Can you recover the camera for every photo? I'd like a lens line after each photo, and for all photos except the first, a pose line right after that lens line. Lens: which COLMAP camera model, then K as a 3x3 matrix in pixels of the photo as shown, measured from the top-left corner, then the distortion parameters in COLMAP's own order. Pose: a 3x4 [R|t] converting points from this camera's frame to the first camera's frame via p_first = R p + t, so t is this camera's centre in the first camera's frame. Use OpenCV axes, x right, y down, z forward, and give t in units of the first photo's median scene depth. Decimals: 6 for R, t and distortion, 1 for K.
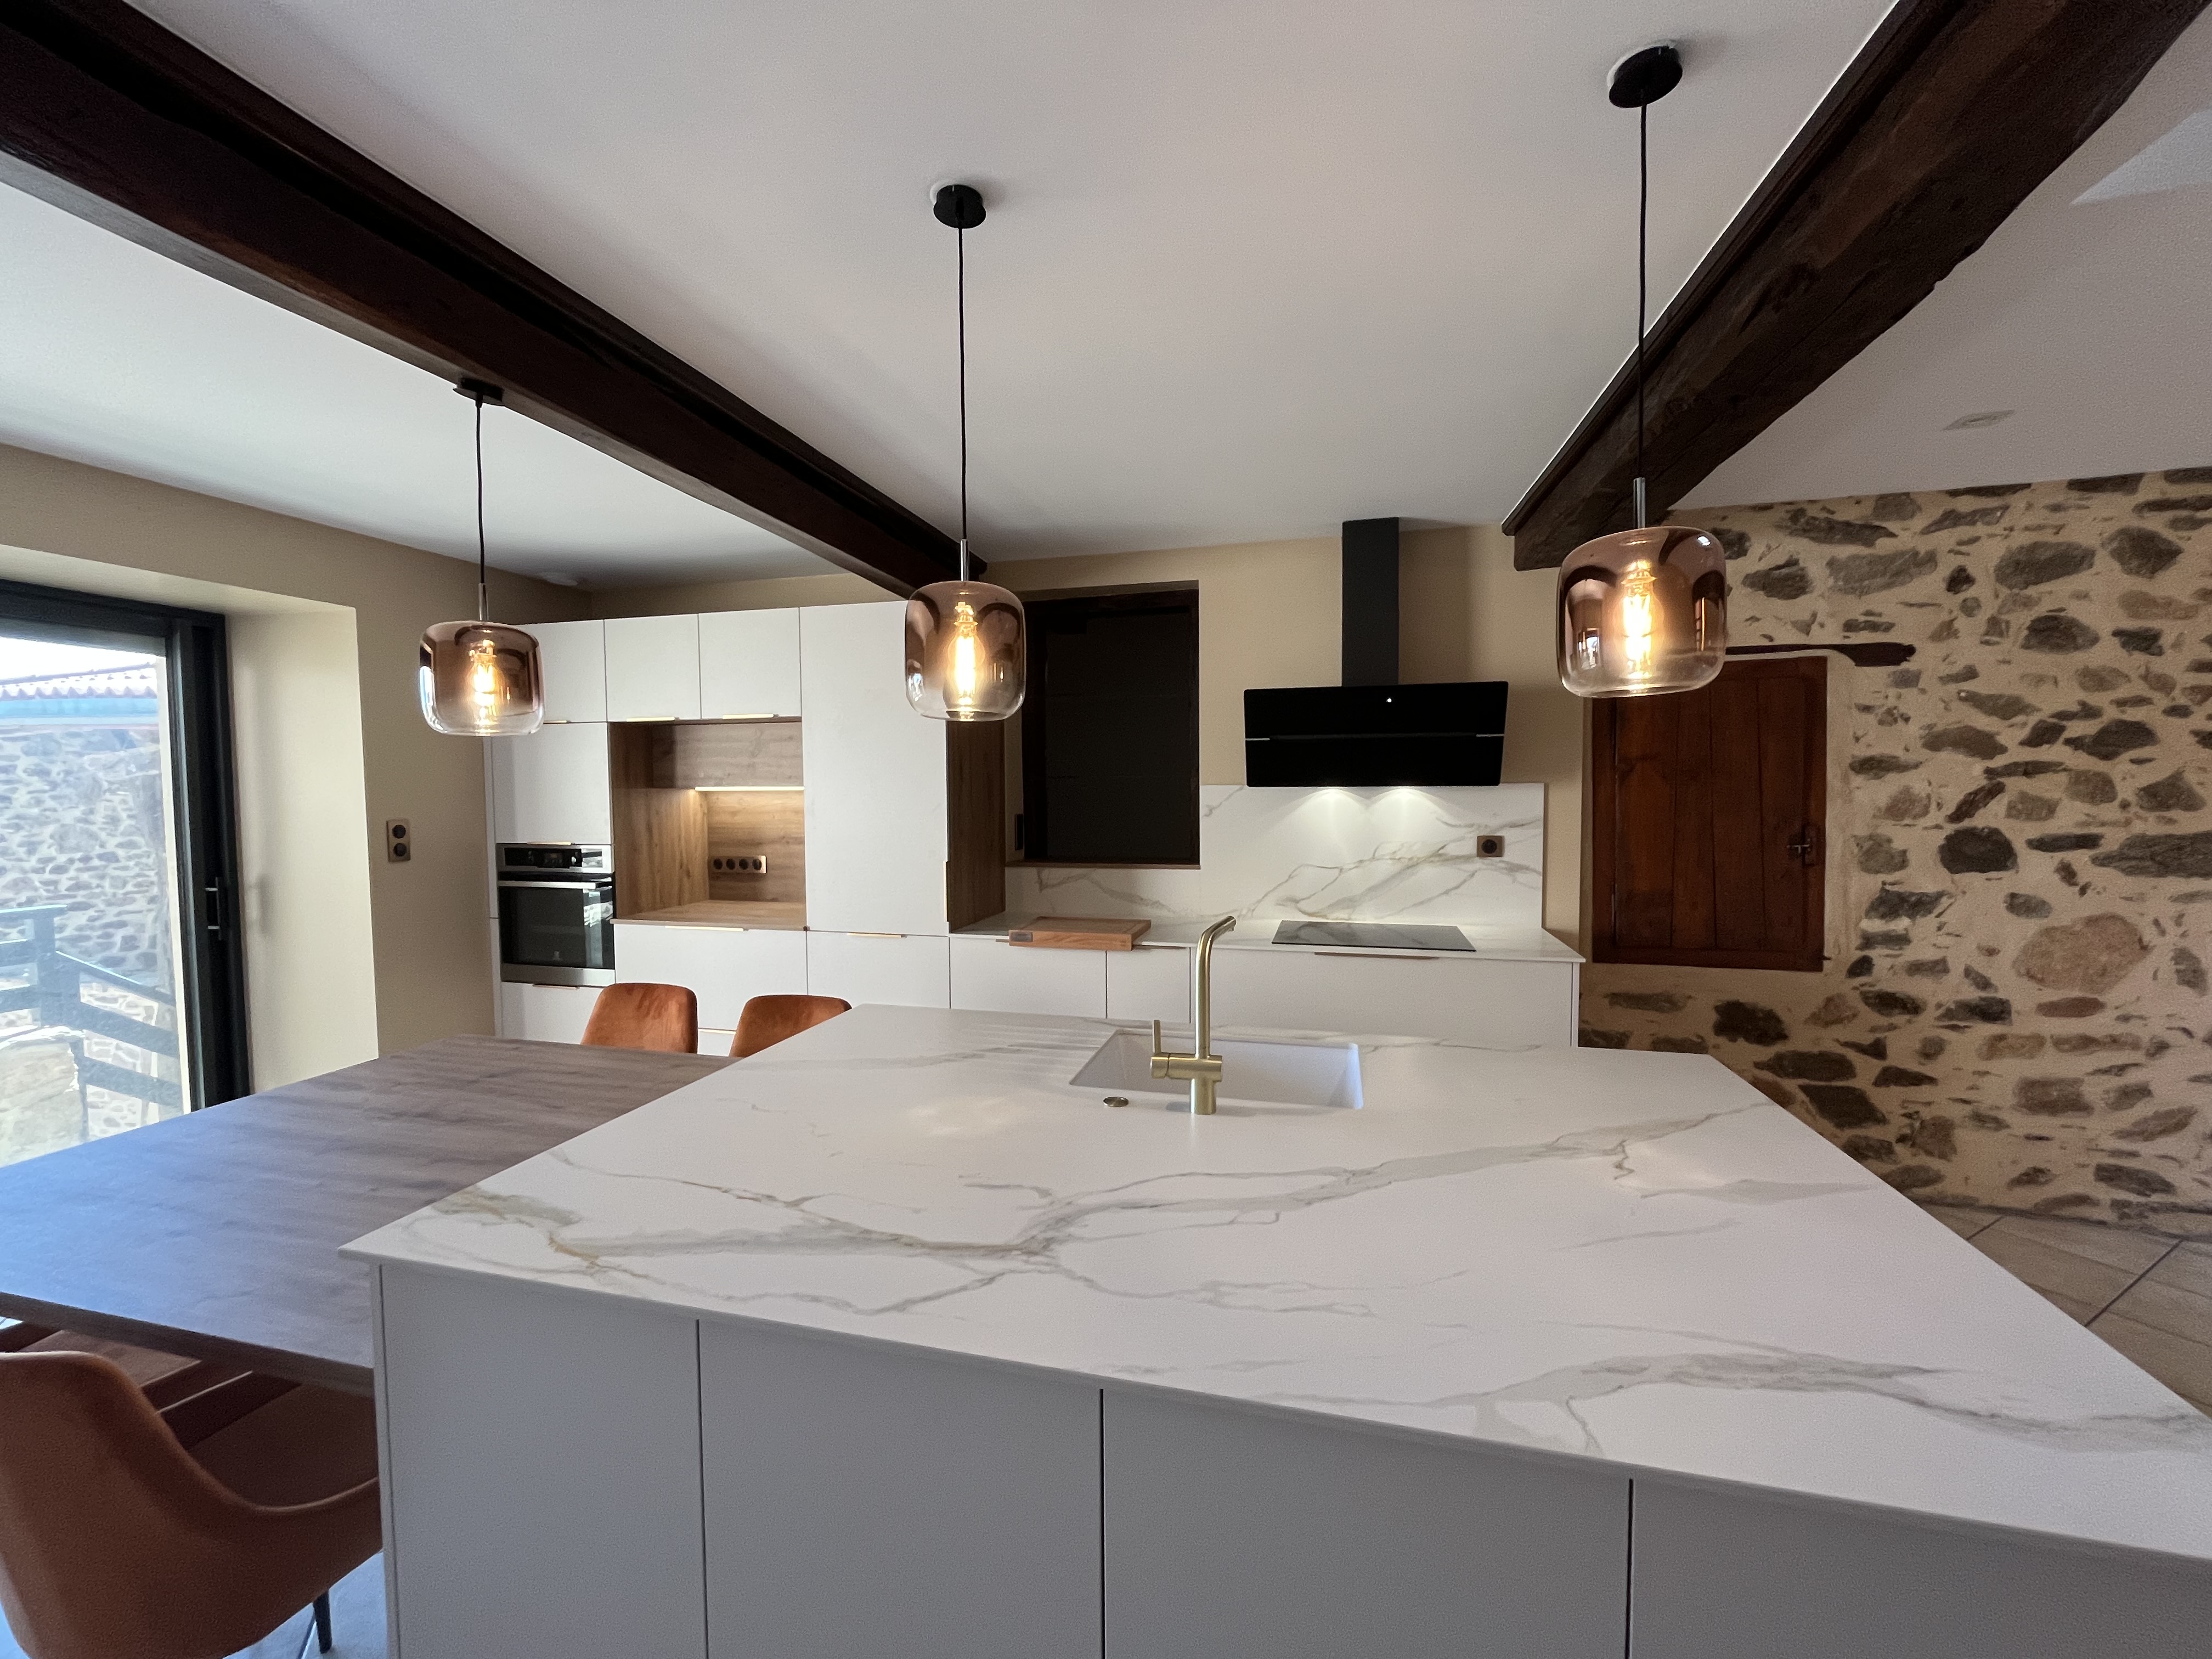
lens RADIAL K [[893.0, 0, 1099.2], [0, 893.0, 825.3], [0, 0, 1]] dist [-0.002606, -0.000873]
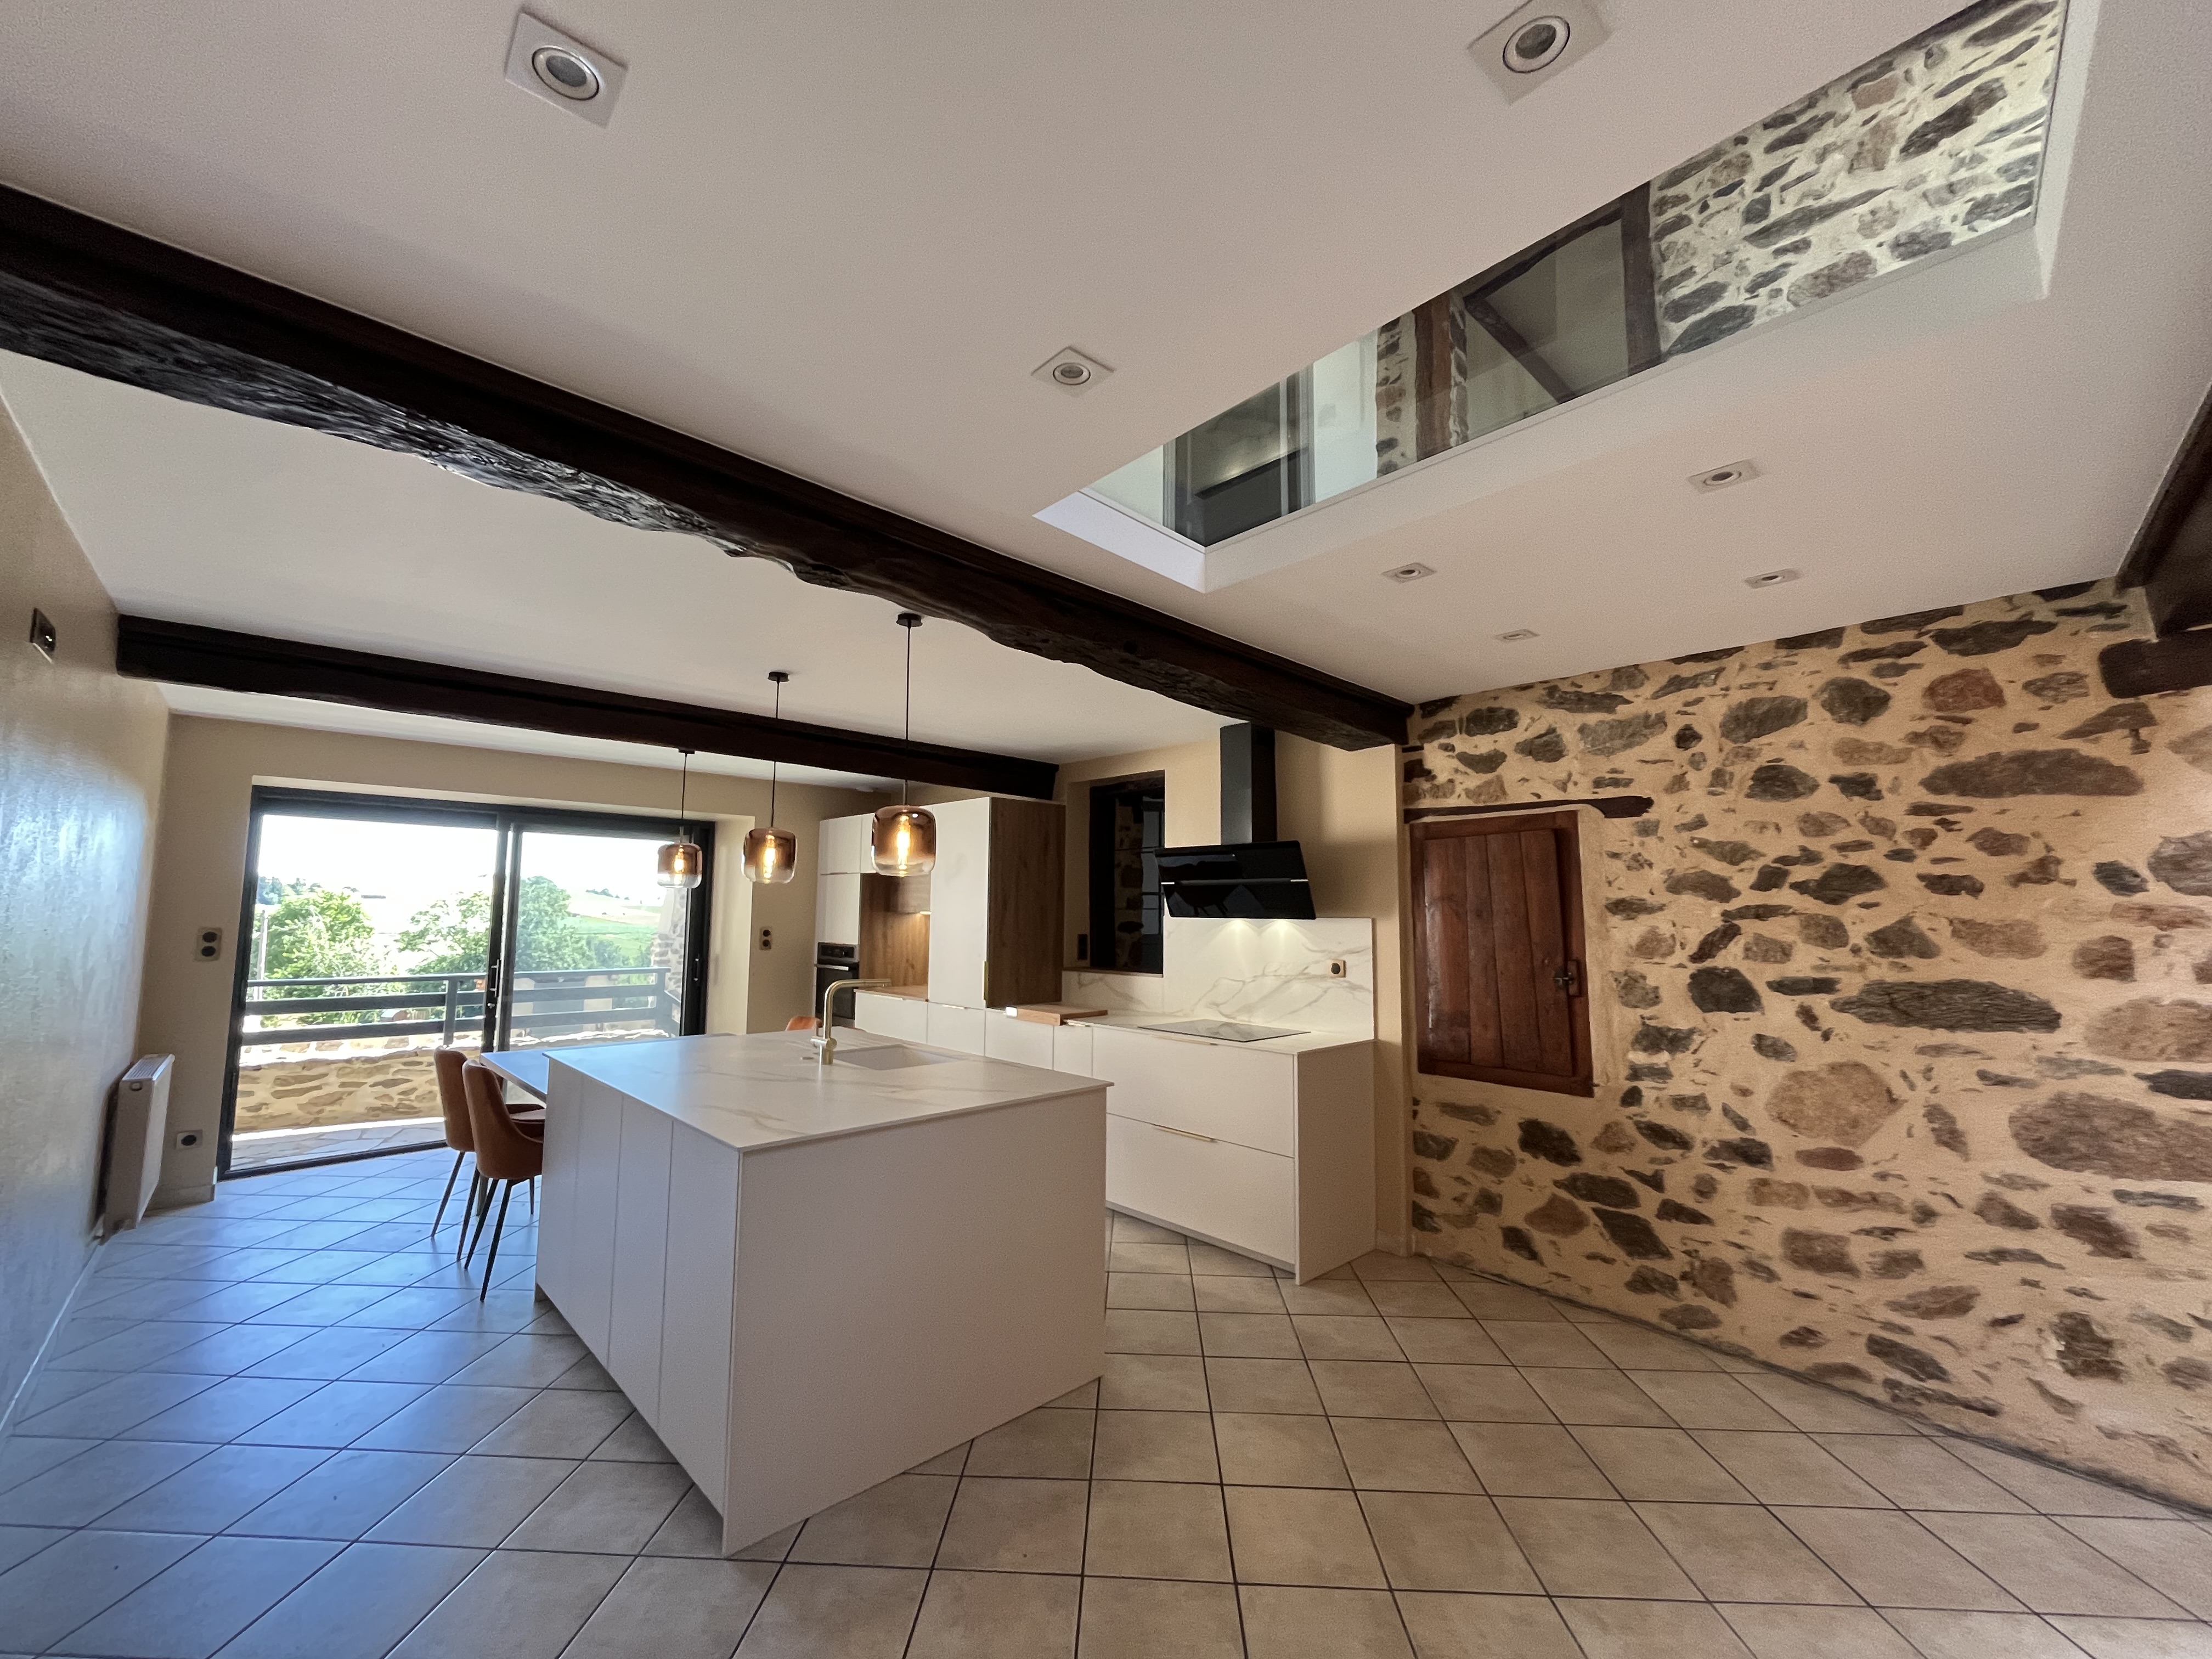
lens RADIAL K [[893.0, 0, 1102.3], [0, 893.0, 823.3], [0, 0, 1]] dist [-0.002606, -0.000873]
pose [[0.854345, -0.037091, -0.518380, 0.890655], [-0.037834, 0.990365, -0.133216, 0.001385], [0.518327, 0.133425, 0.844710, -0.273347]]
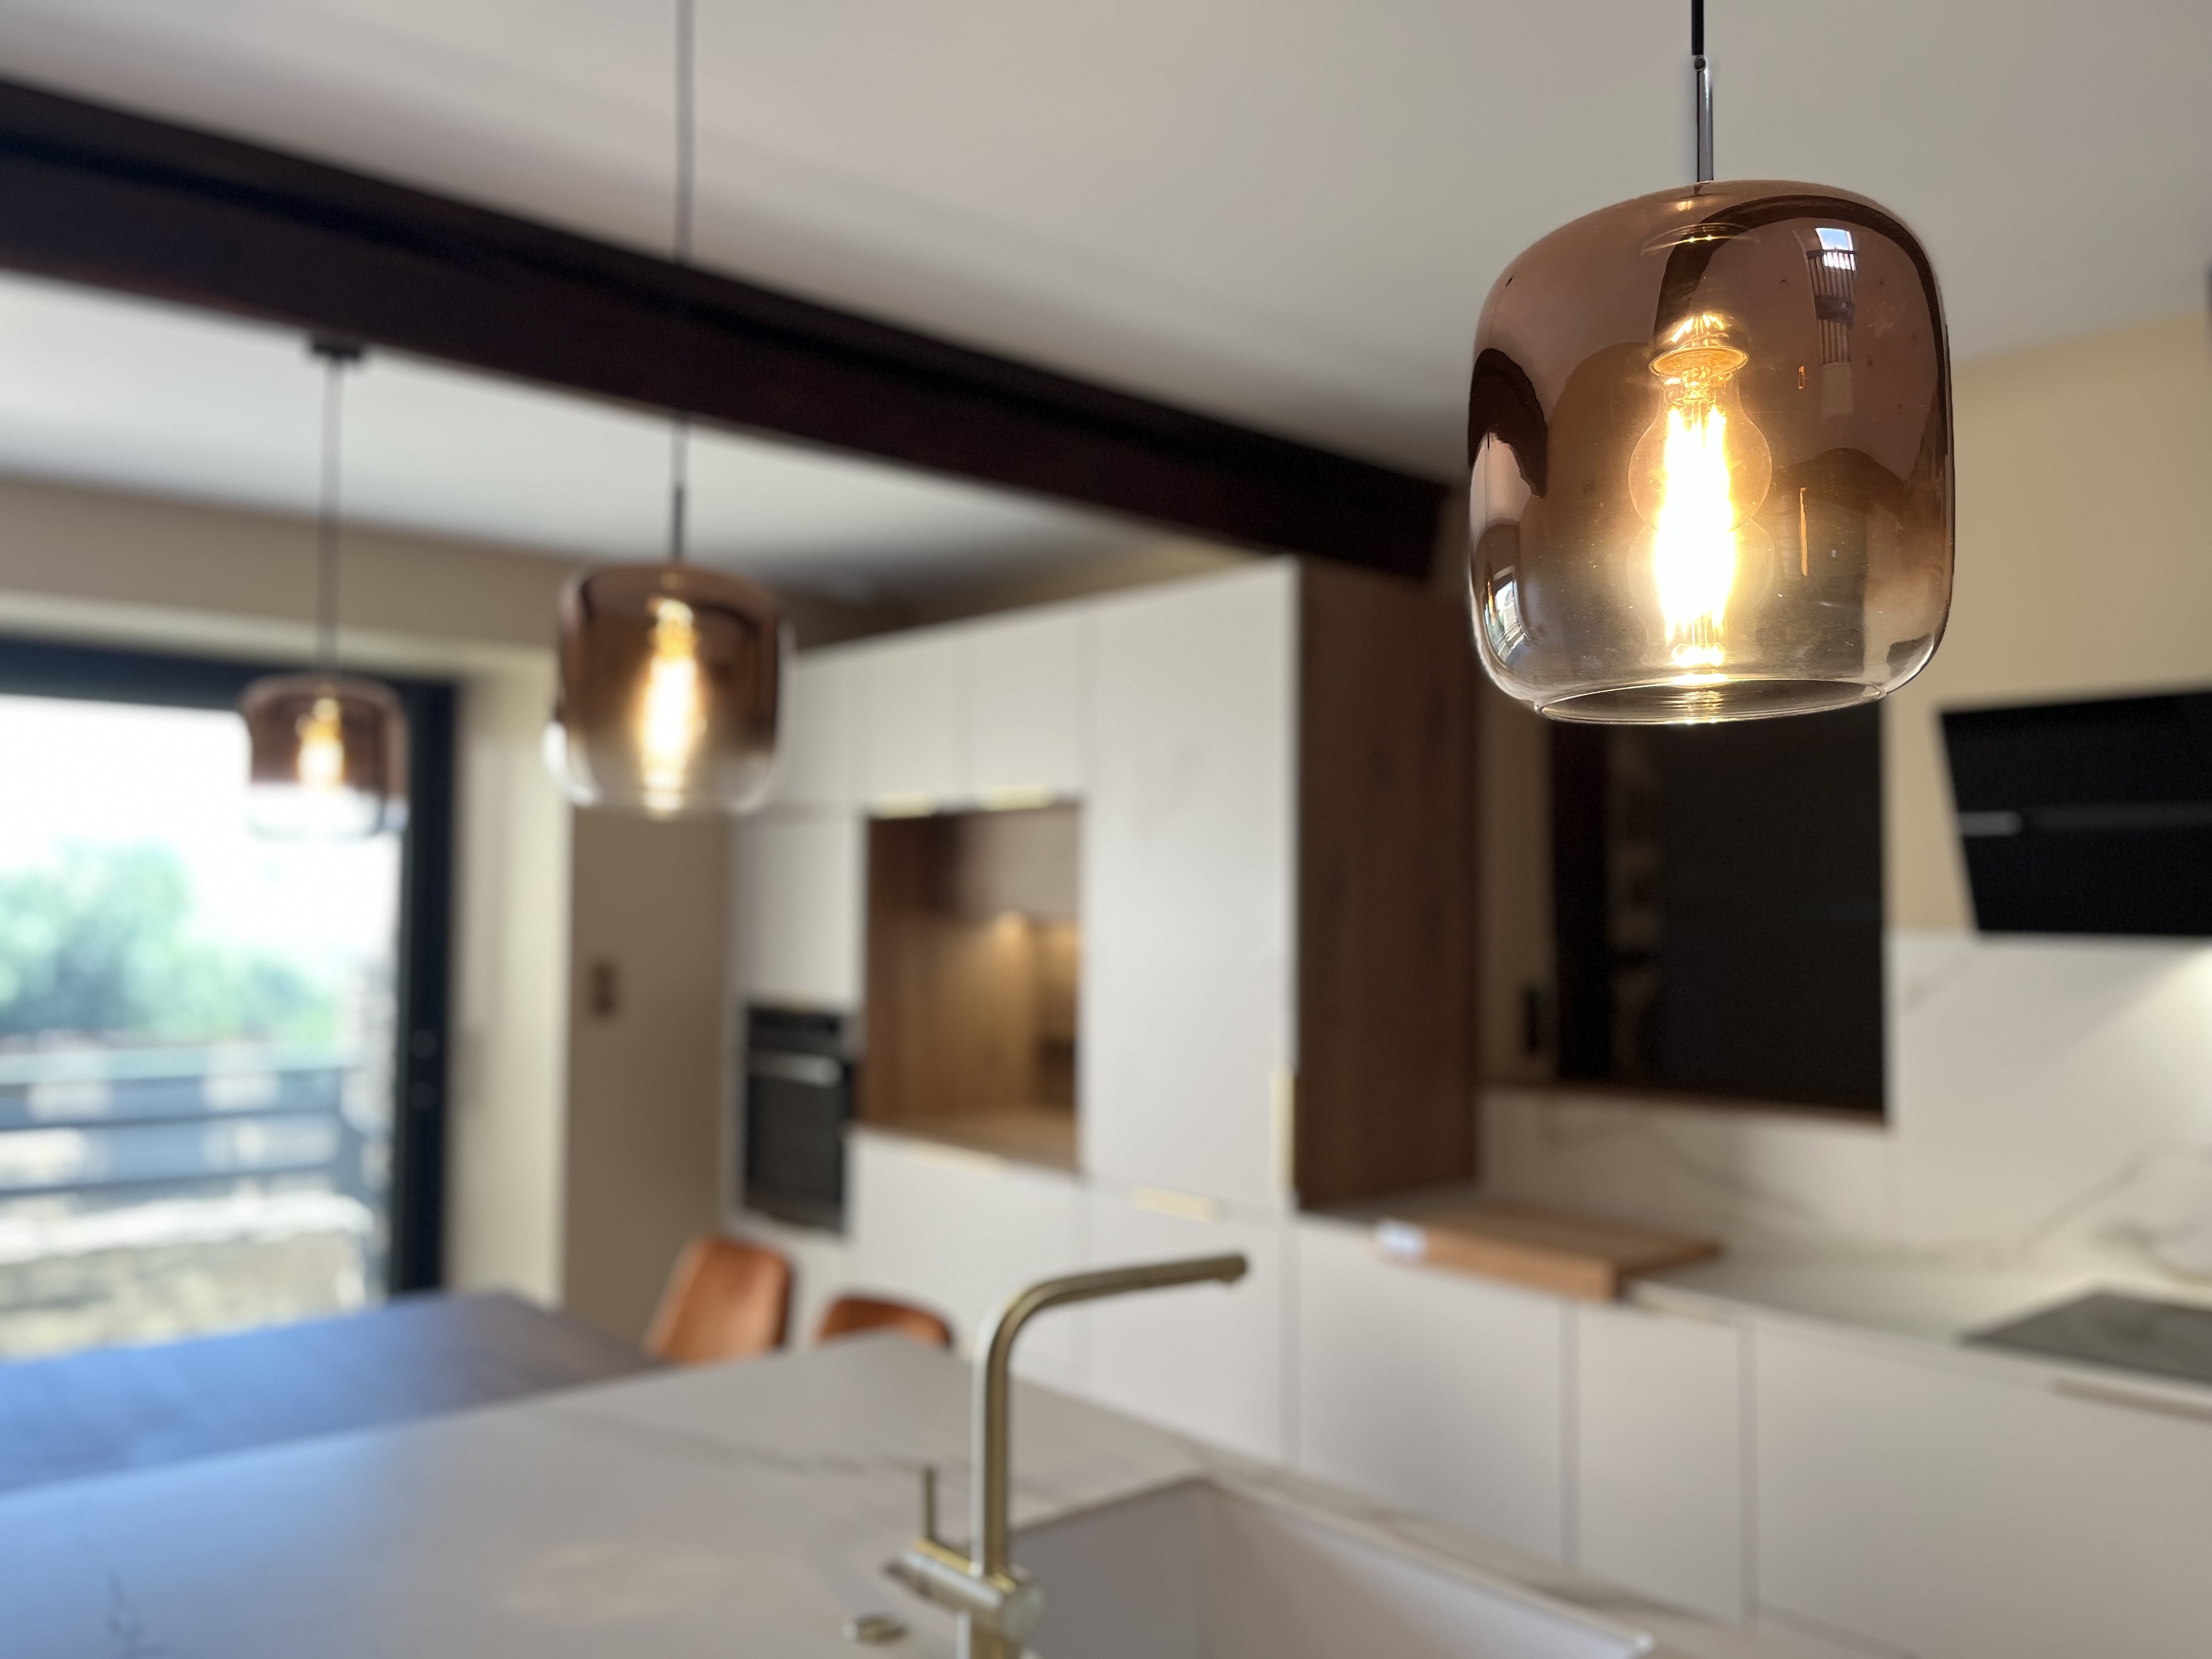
lens RADIAL K [[1693.3, 0, 1128.3], [0, 1693.3, 848.0], [0, 0, 1]] dist [0.031124, 0.003350]
pose [[0.833497, -0.006660, -0.552483, 0.306609], [-0.038004, 0.996868, -0.069352, -0.017804], [0.551215, 0.078801, 0.830634, 0.146704]]
